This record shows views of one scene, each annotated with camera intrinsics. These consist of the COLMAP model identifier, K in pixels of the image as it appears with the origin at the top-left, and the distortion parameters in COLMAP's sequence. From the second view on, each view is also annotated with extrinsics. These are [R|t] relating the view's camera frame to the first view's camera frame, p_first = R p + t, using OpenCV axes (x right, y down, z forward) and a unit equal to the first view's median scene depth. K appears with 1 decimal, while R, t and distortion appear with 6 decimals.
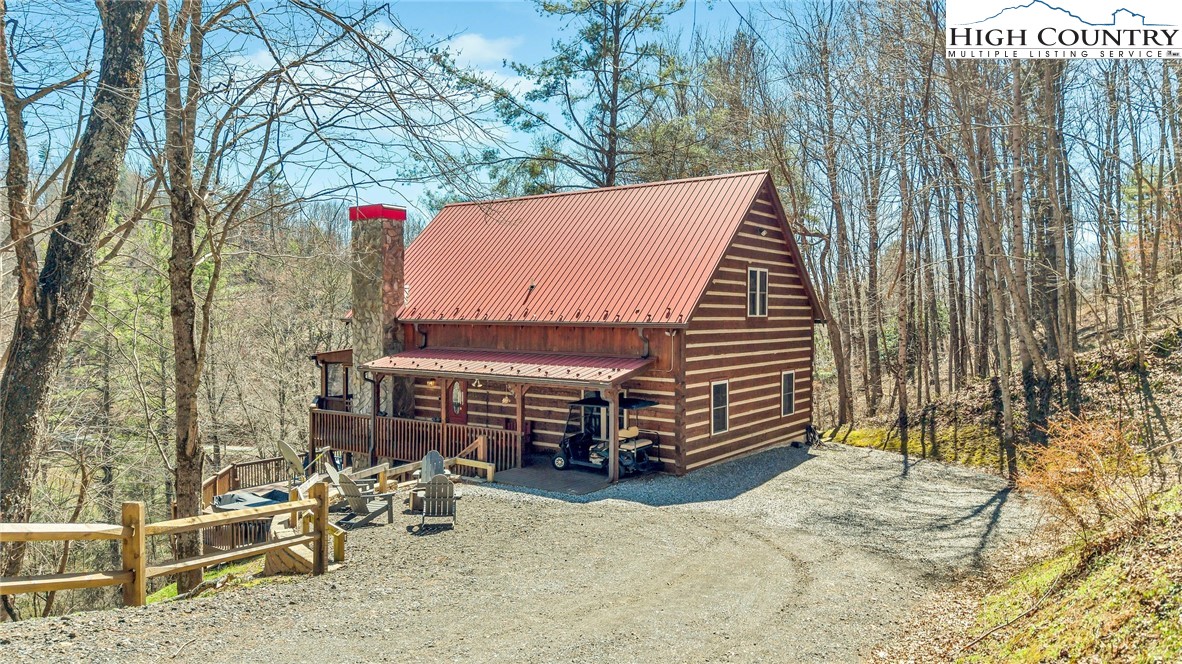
lens RADIAL K [[791.0, 0, 585.3], [0, 791.0, 342.4], [0, 0, 1]] dist [0.034927, -0.057534]
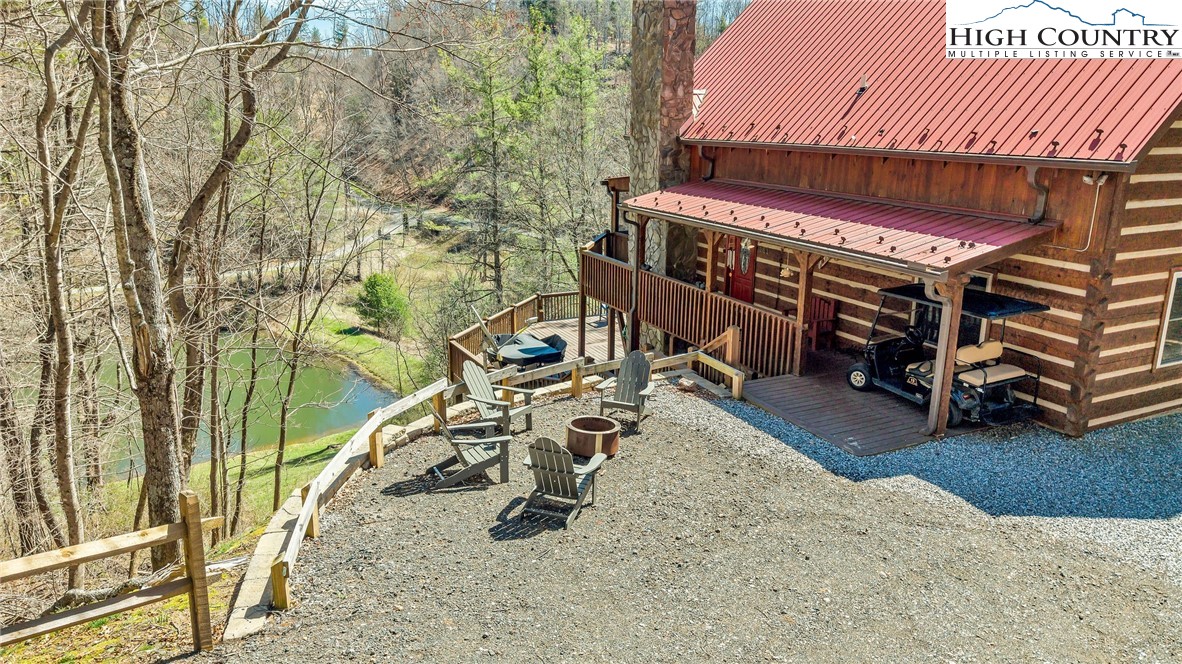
lens RADIAL K [[791.0, 0, 585.3], [0, 791.0, 342.4], [0, 0, 1]] dist [0.034927, -0.057534]
pose [[0.876683, 0.130975, -0.462896, 0.067256], [-0.017359, 0.970210, 0.241642, -0.027326], [0.480756, -0.203808, 0.852840, 0.356558]]
